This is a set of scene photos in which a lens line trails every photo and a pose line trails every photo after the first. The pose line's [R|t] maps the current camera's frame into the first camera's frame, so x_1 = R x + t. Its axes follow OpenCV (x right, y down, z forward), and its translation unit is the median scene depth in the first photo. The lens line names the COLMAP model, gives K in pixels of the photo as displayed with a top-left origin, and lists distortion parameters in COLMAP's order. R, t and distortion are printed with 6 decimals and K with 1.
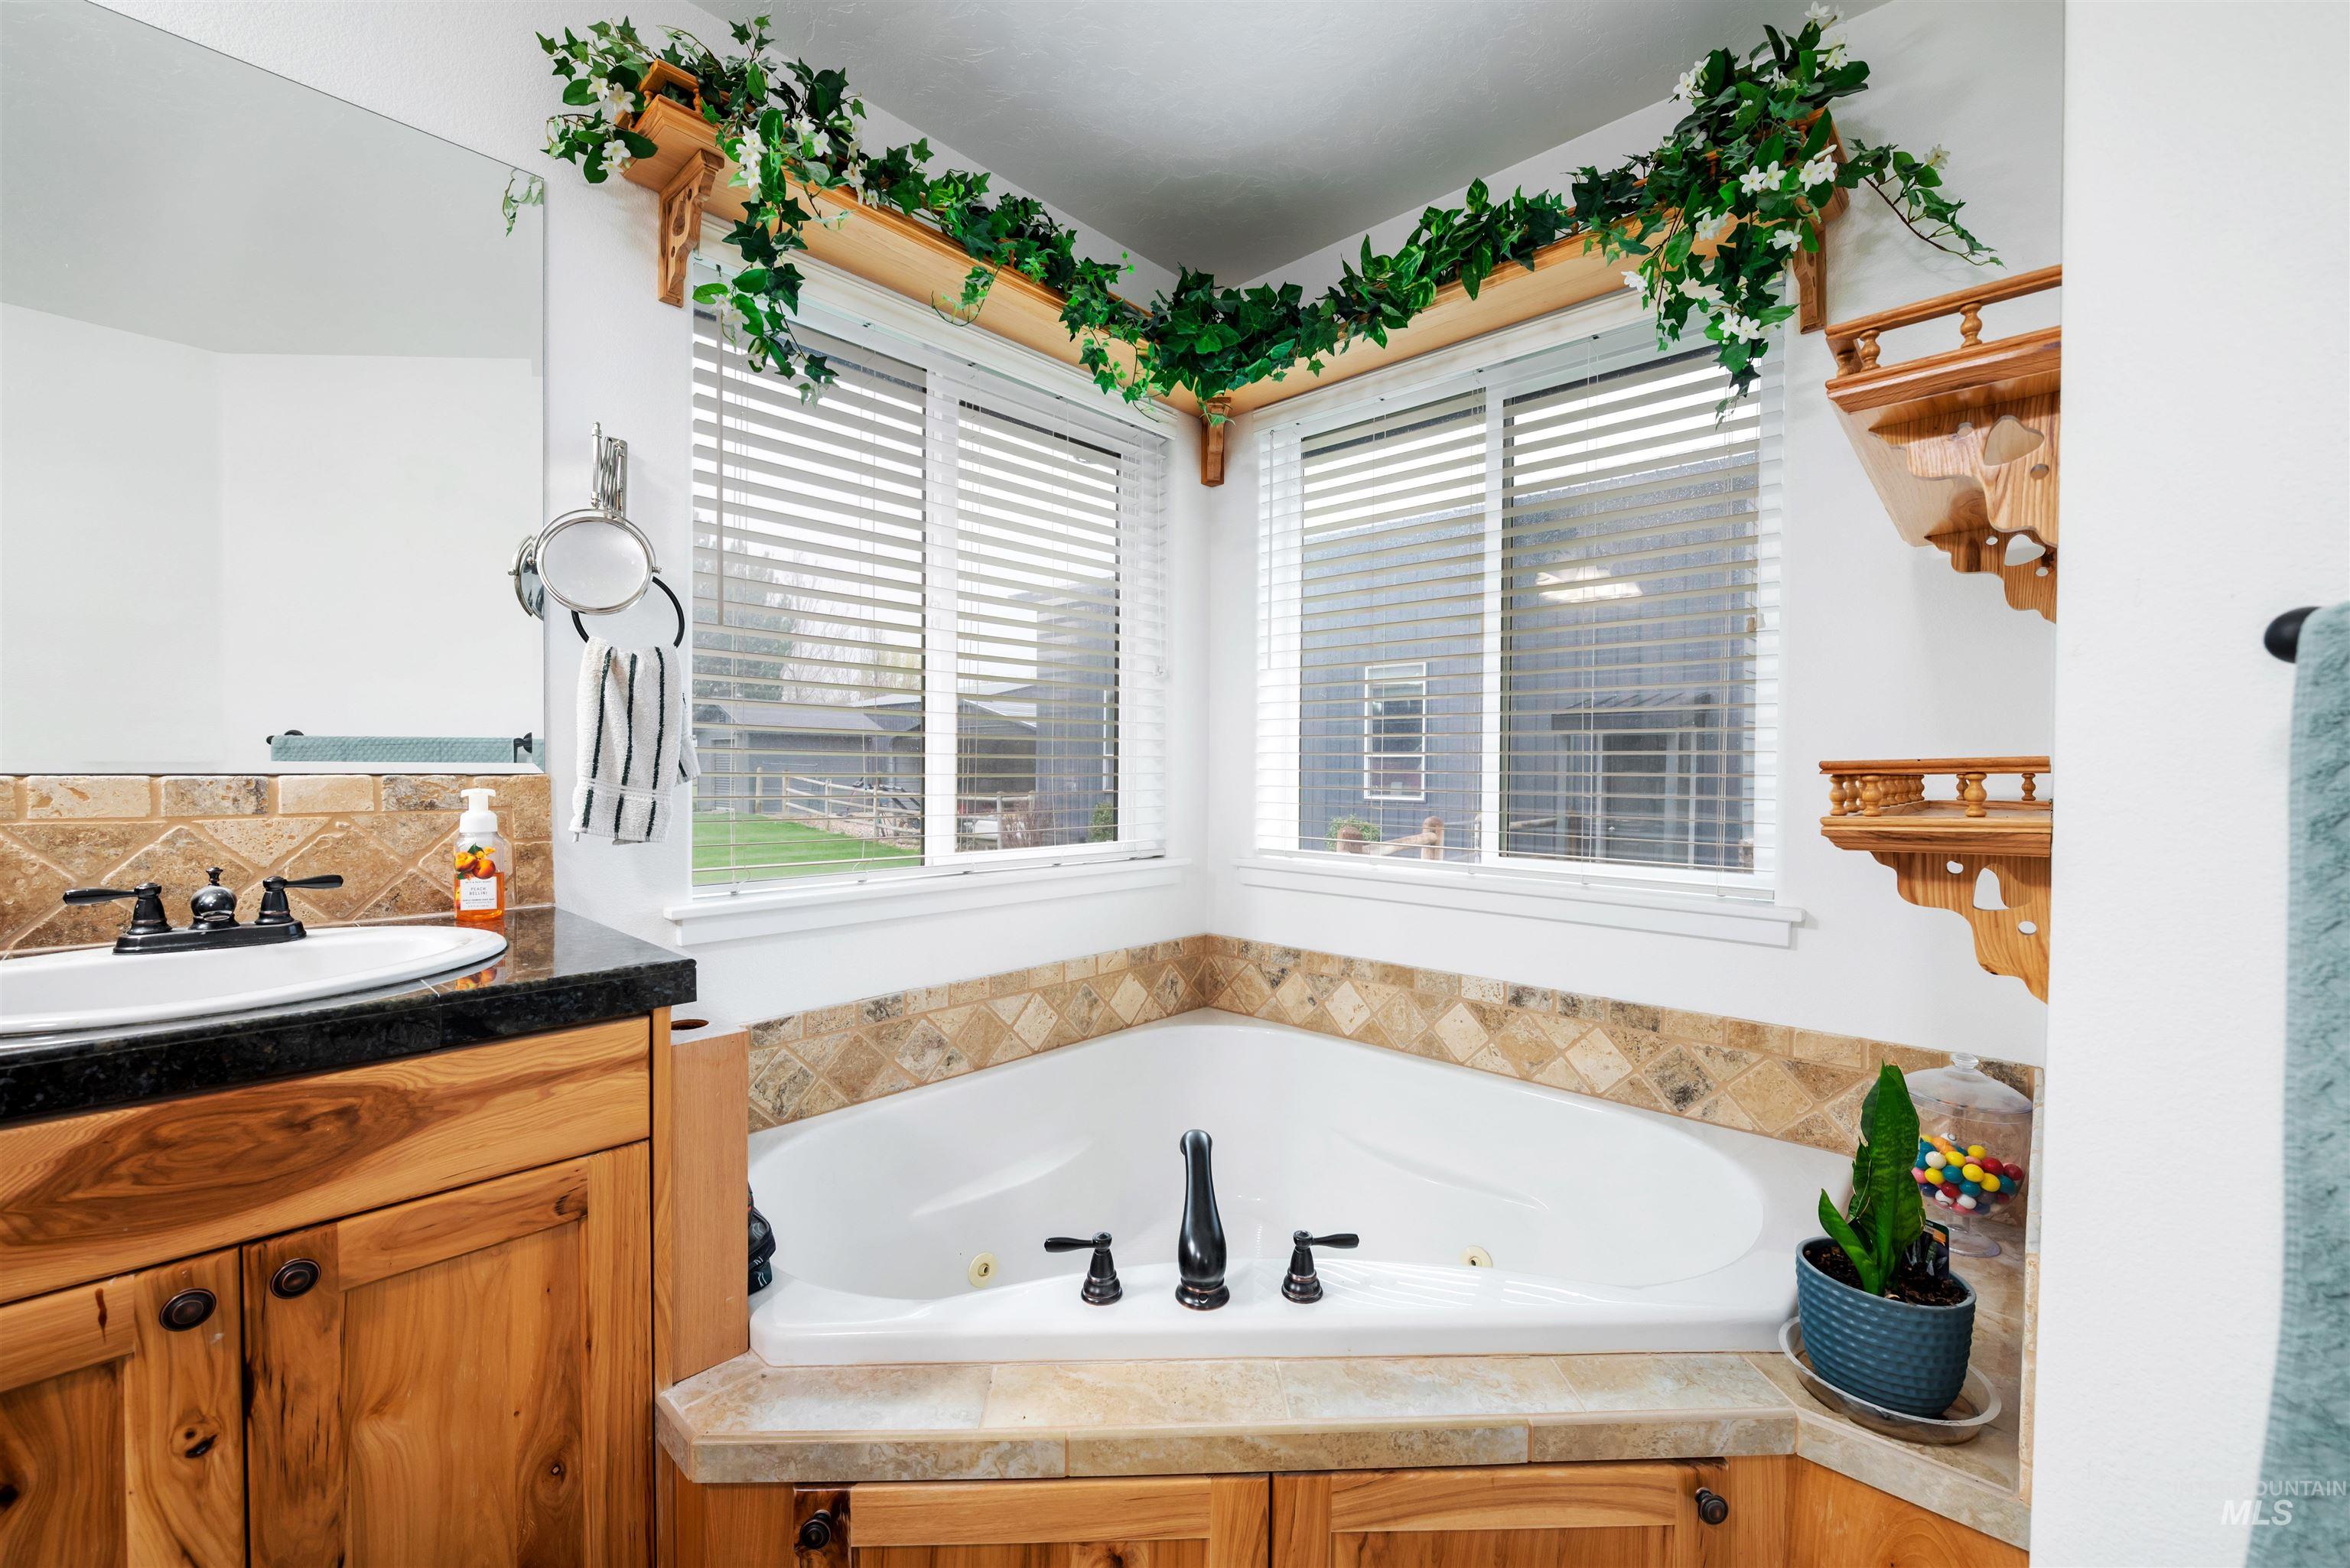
lens RADIAL K [[938.3, 0, 1175.0], [0, 938.3, 784.0], [0, 0, 1]] dist [-0.007026, -0.000275]
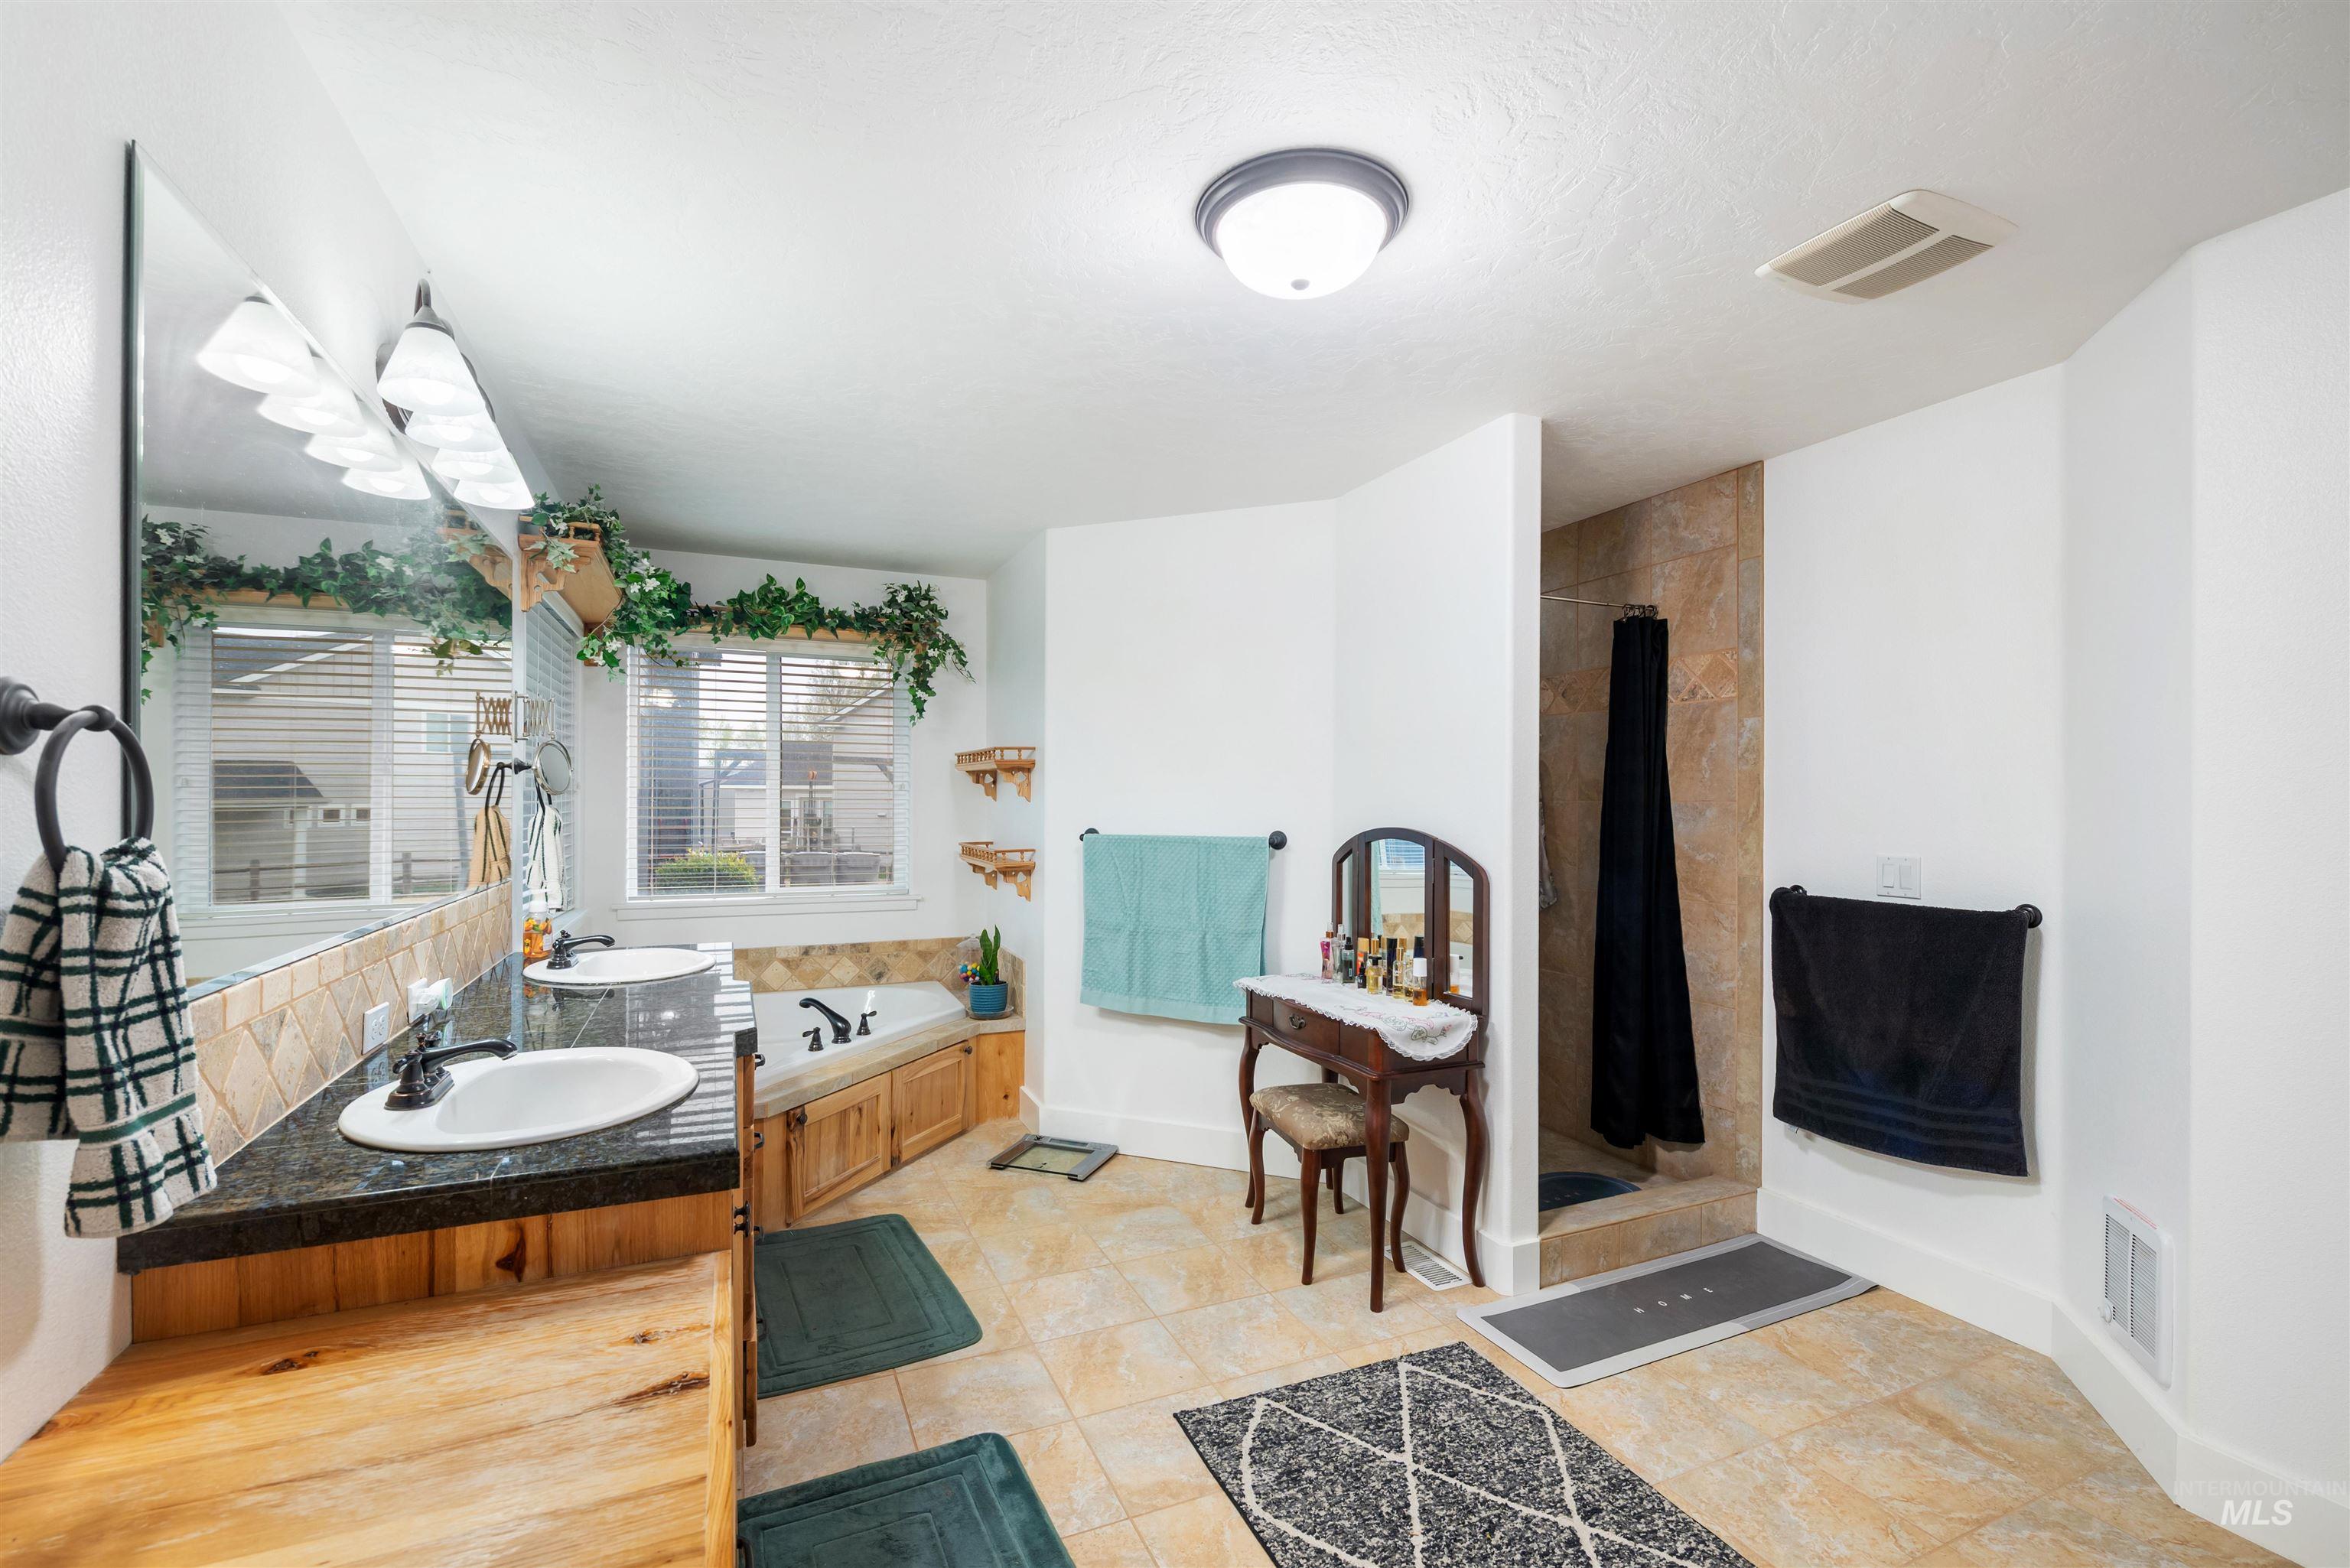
lens RADIAL K [[1011.7, 0, 1153.3], [0, 1011.7, 791.4], [0, 0, 1]] dist [-0.008777, -0.000266]
pose [[0.416484, 0.001504, 0.909142, -1.786372], [0.016057, 0.999830, -0.009010, -0.134025], [-0.909001, 0.018351, 0.416390, -0.880301]]
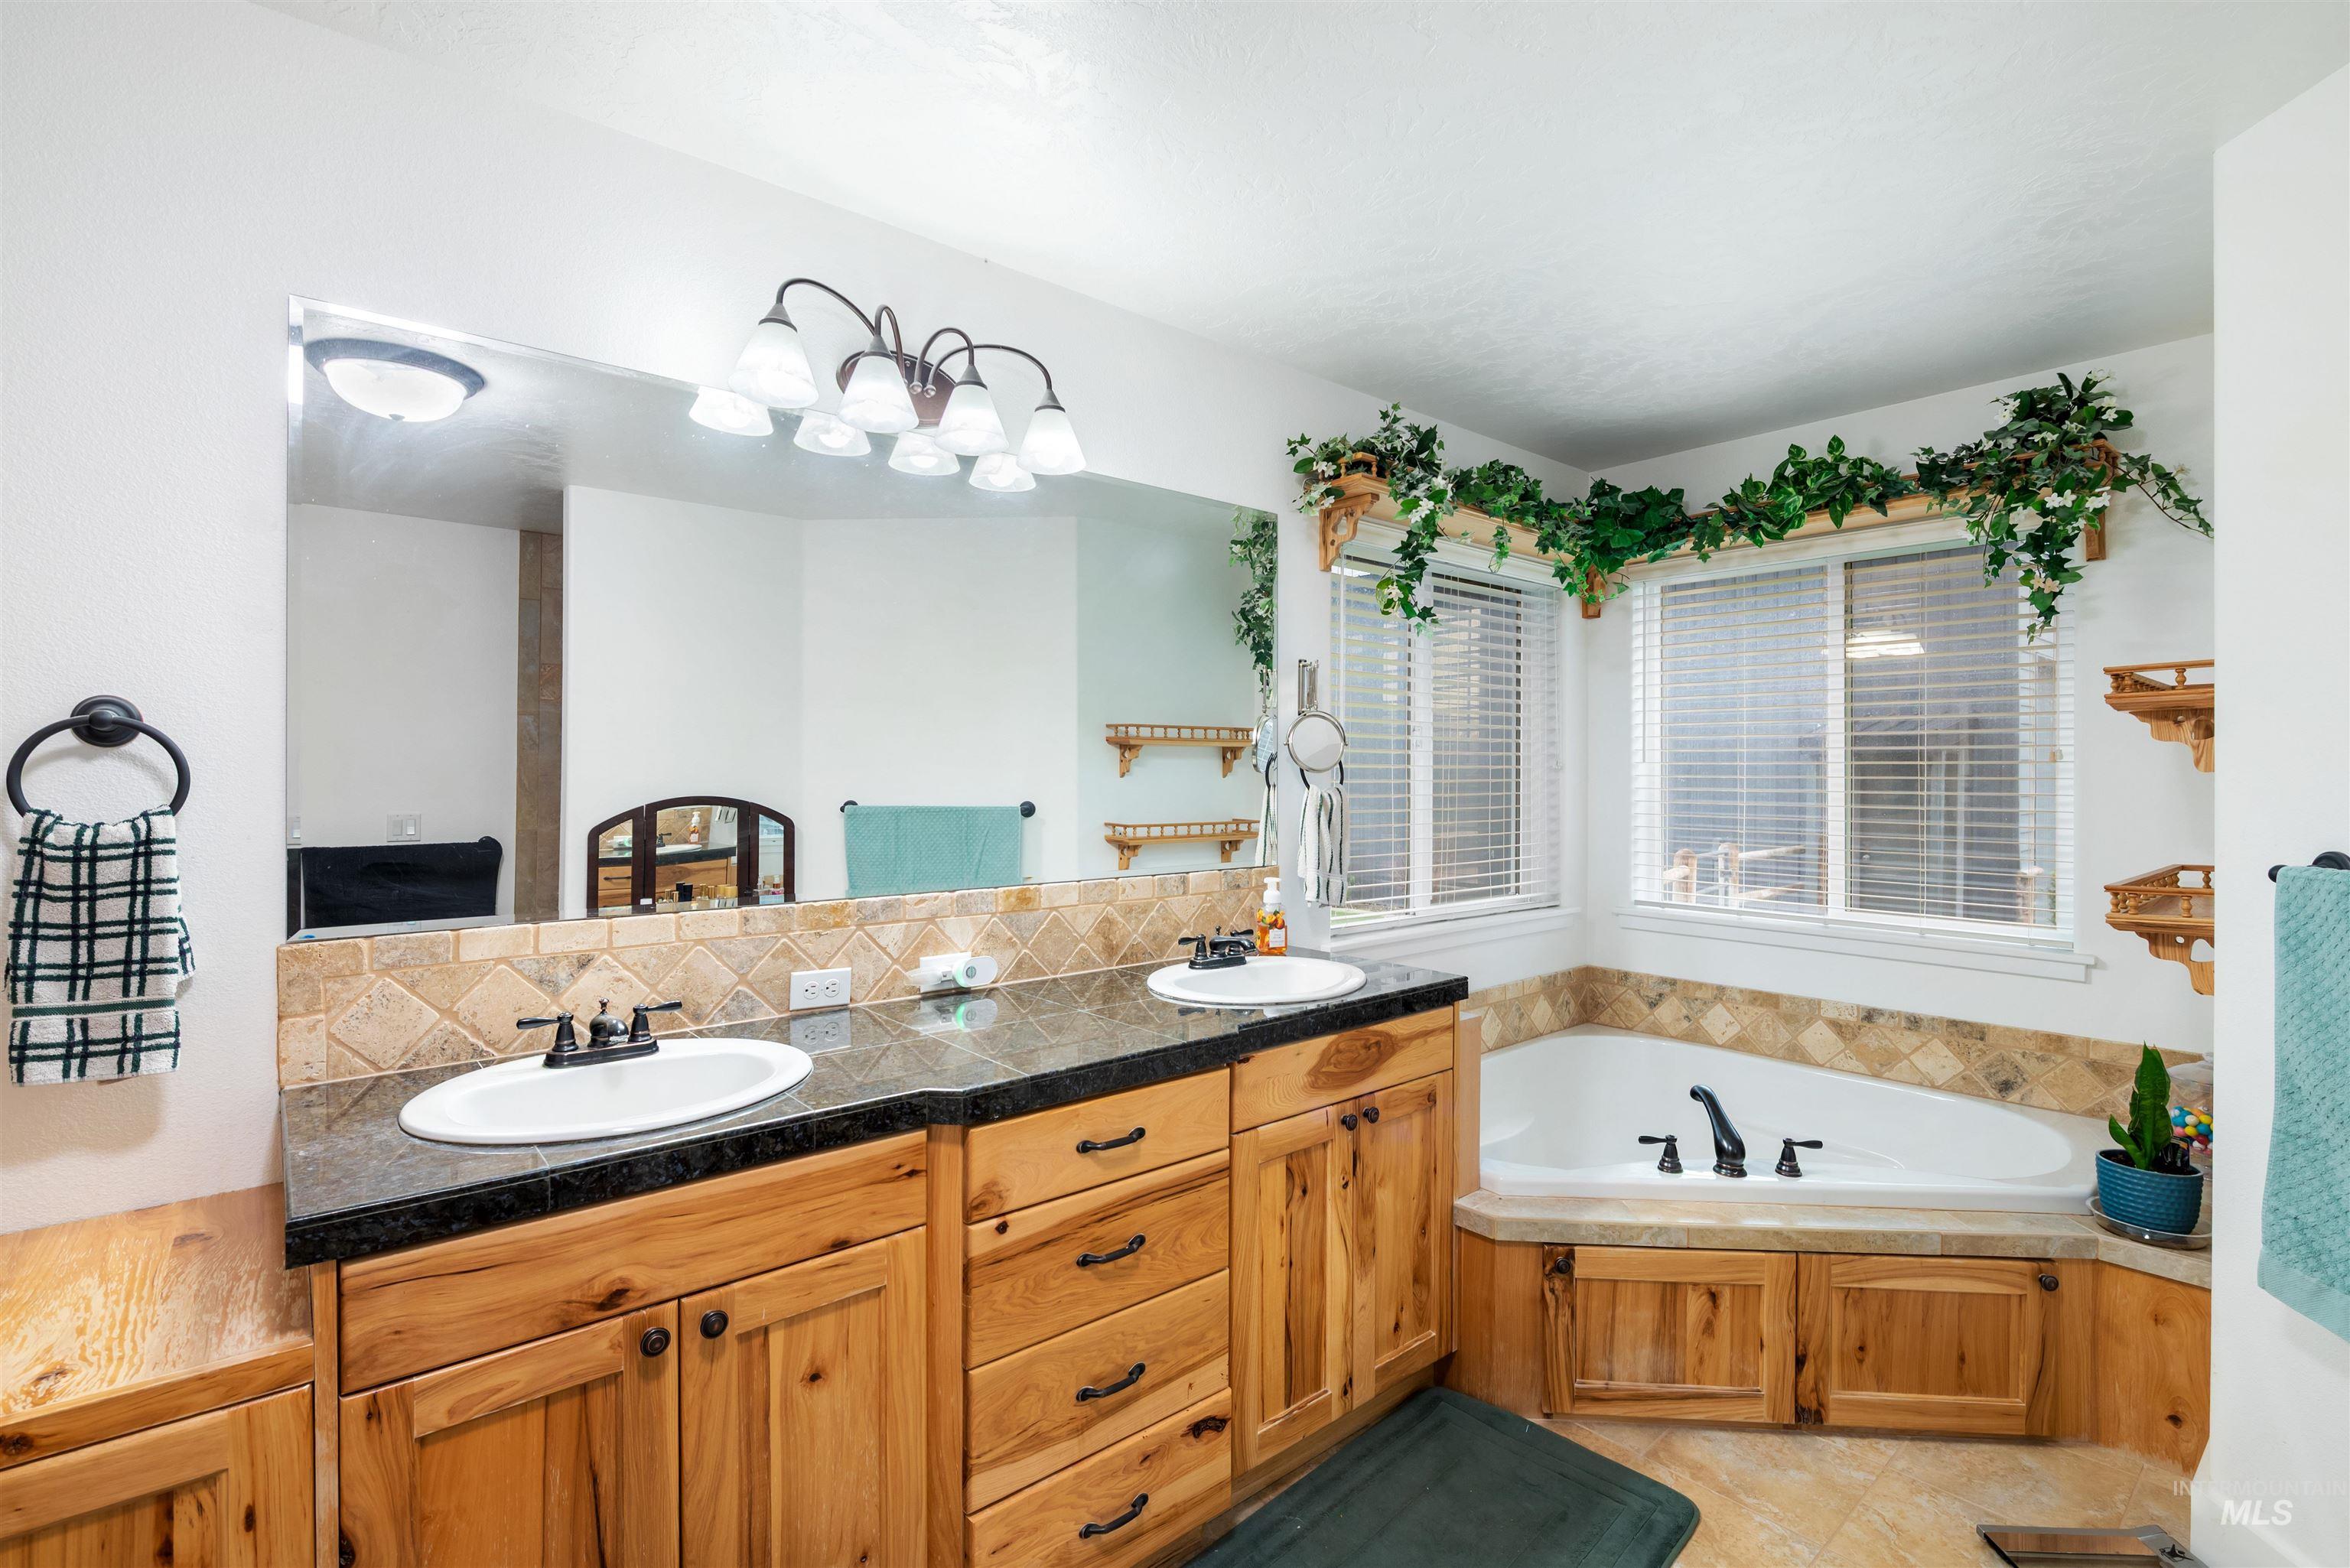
lens RADIAL K [[1052.2, 0, 1182.4], [0, 1052.2, 773.0], [0, 0, 1]] dist [-0.007585, -0.000442]
pose [[0.992457, -0.005104, -0.122487, -0.561401], [0.002772, 0.999812, -0.019201, -0.129292], [0.122562, 0.018717, 0.992284, -0.829103]]
